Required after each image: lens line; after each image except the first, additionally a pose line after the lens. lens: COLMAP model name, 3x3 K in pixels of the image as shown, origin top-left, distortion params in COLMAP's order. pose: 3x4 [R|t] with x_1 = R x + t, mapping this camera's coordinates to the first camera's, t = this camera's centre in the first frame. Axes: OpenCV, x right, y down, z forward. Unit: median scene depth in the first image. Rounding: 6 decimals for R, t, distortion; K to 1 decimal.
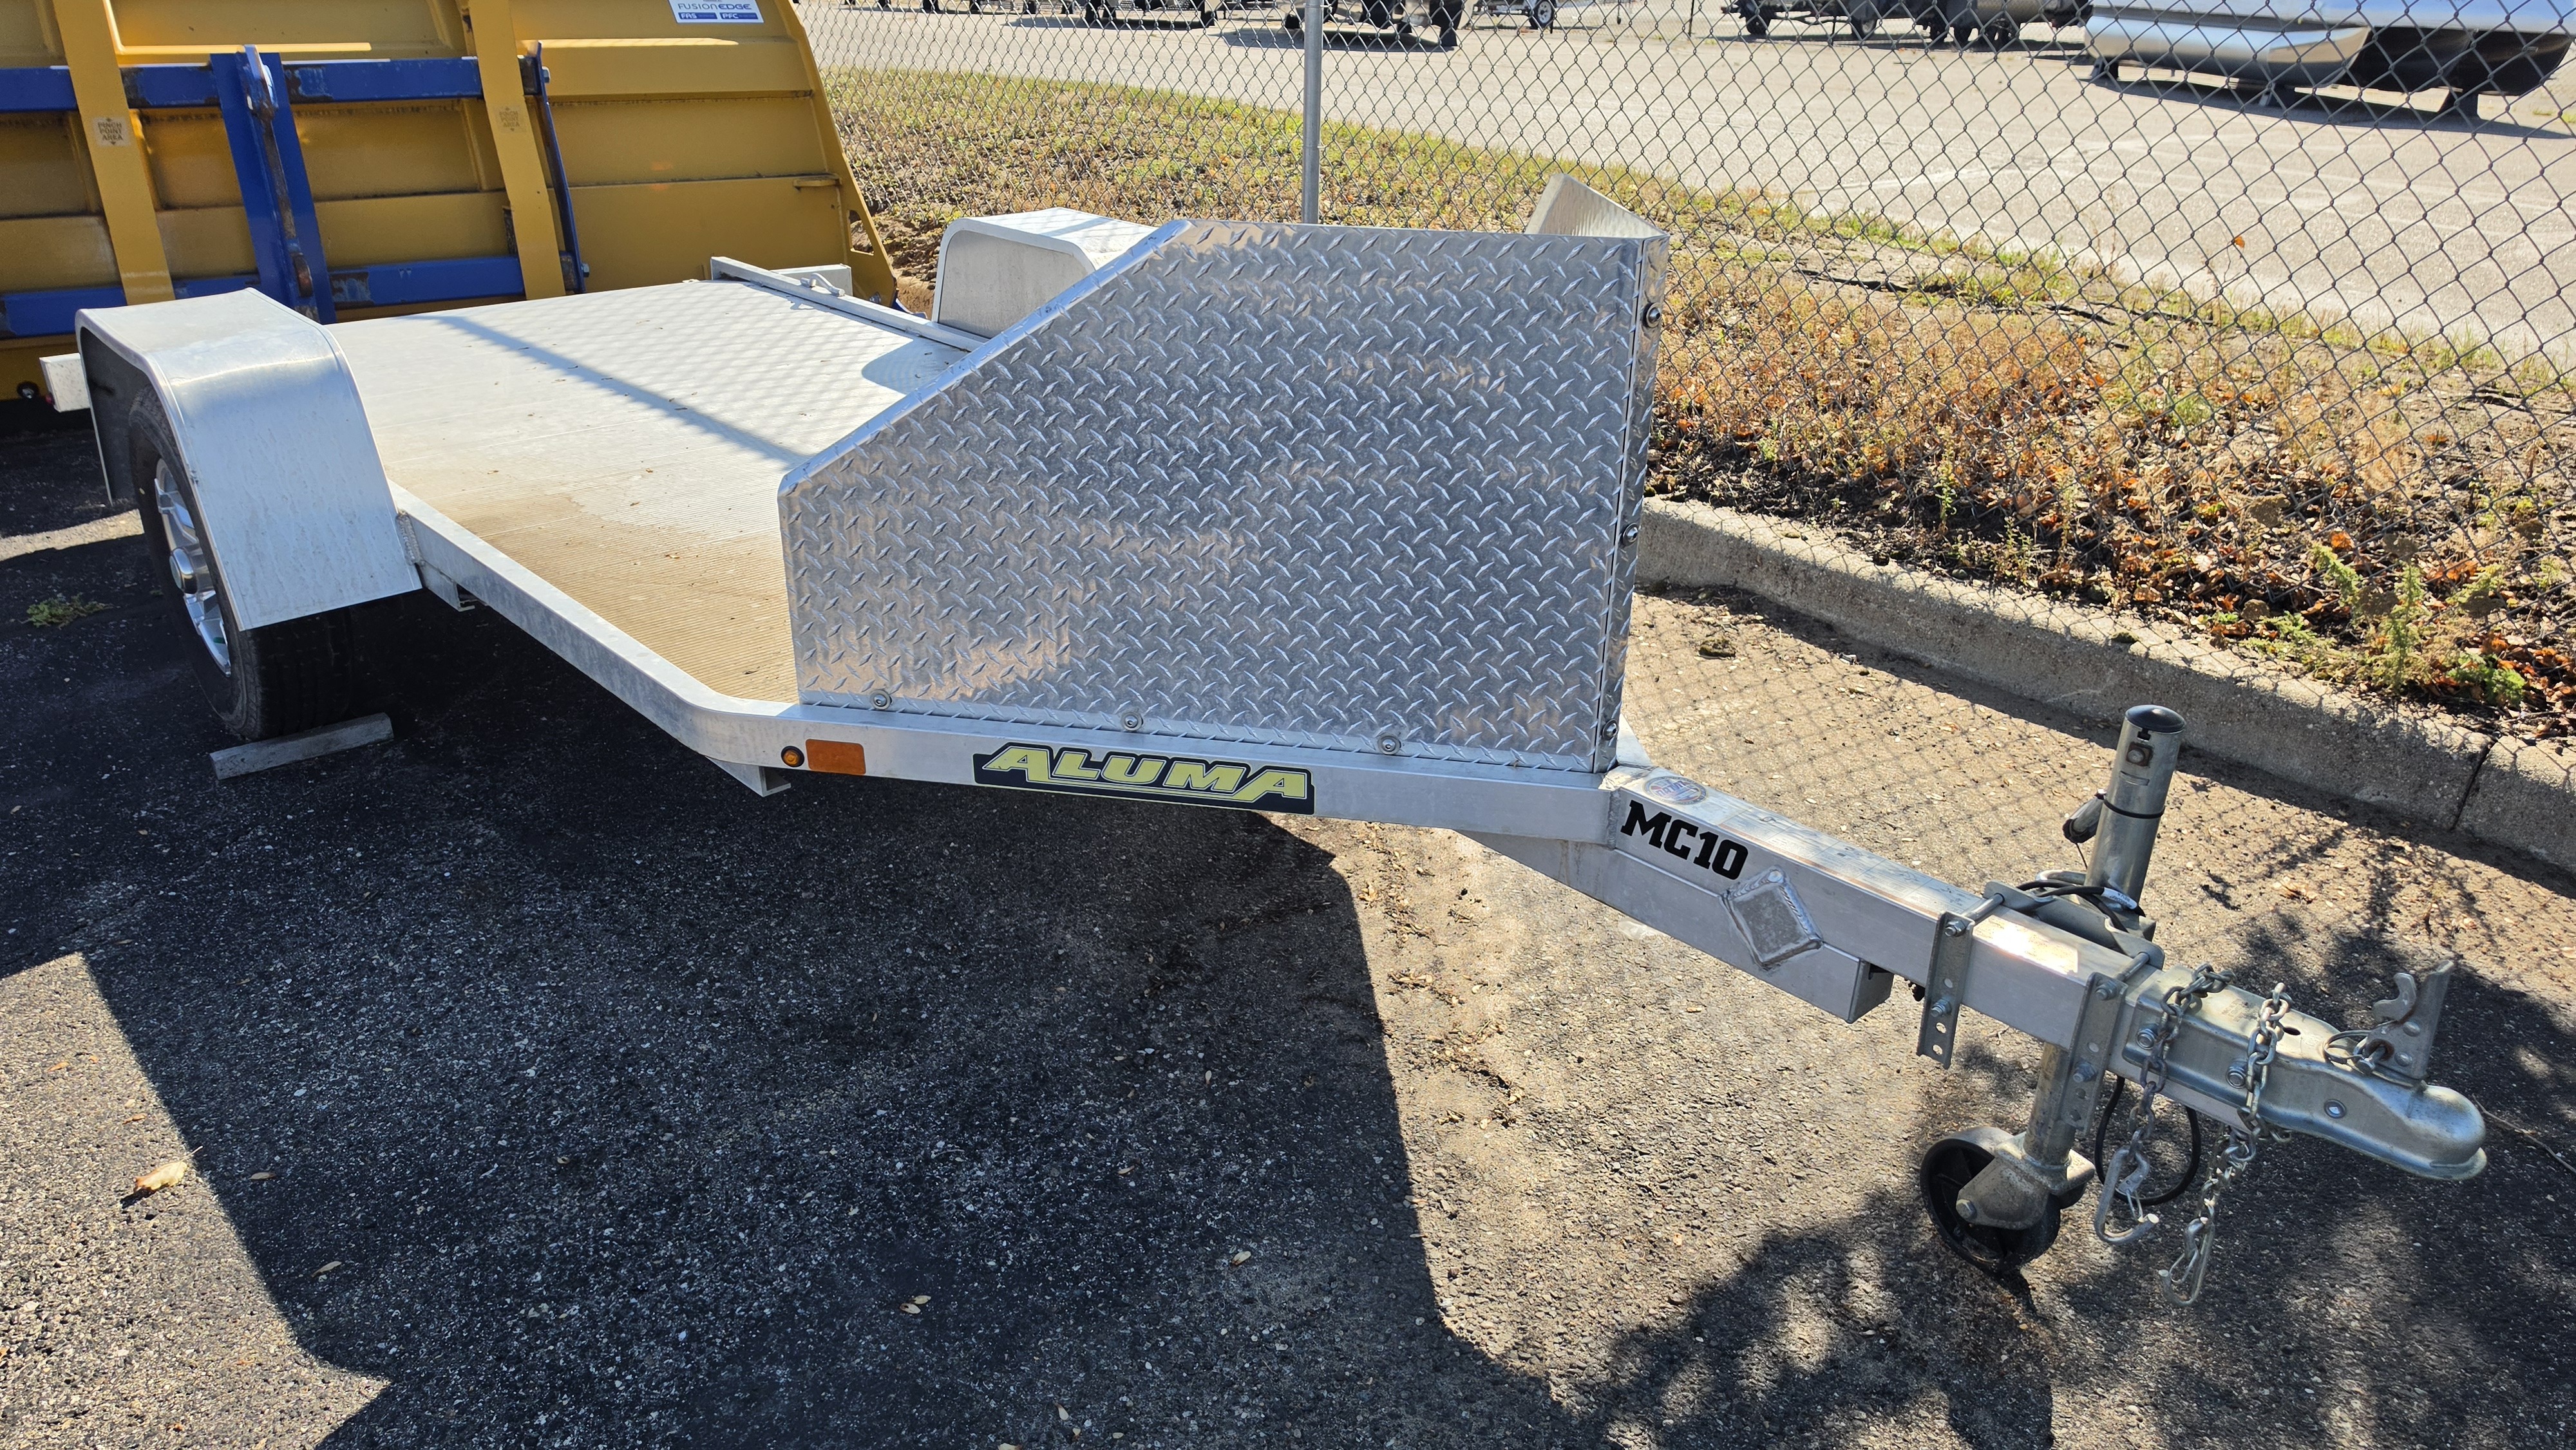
lens RADIAL K [[1766.8, 0, 1297.8], [0, 1766.8, 710.2], [0, 0, 1]] dist [0.040893, -0.041900]
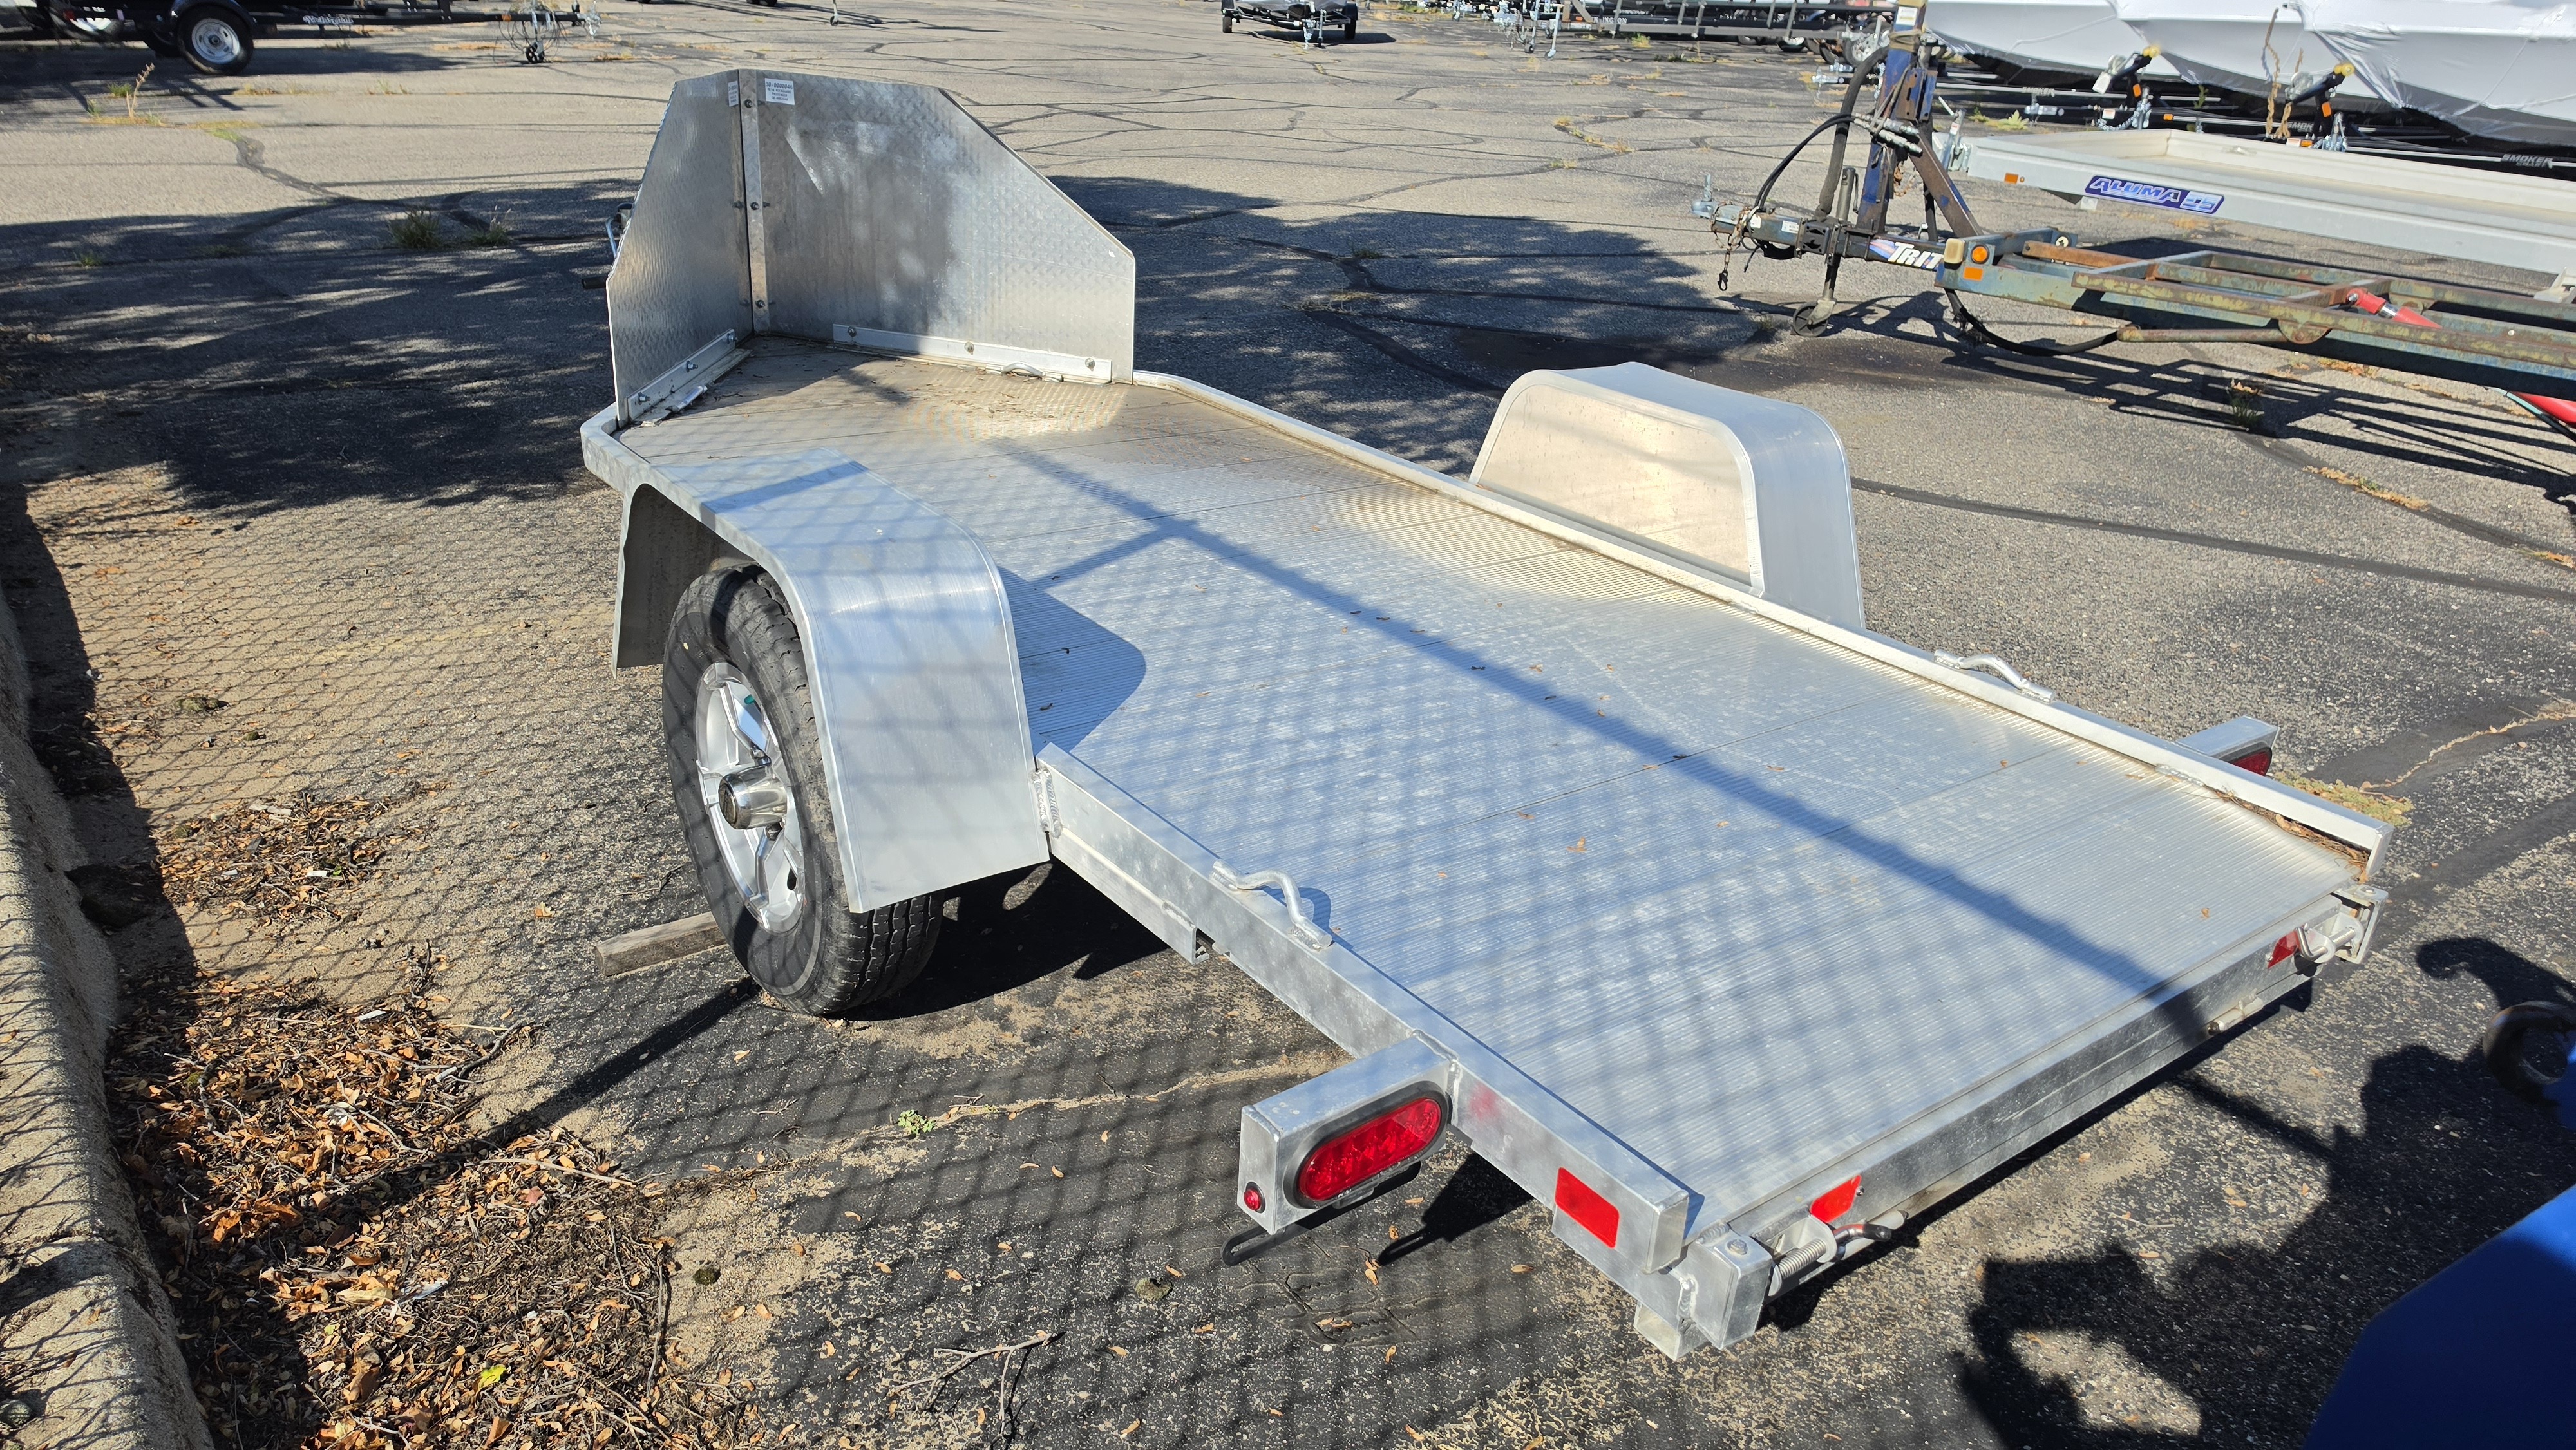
lens RADIAL K [[1766.8, 0, 1270.2], [0, 1766.8, 715.8], [0, 0, 1]] dist [0.040893, -0.041900]
pose [[-0.992157, -0.113191, 0.053035, -0.469495], [-0.037700, 0.675495, 0.736400, -0.956661], [-0.119179, 0.728625, -0.674464, 2.058486]]
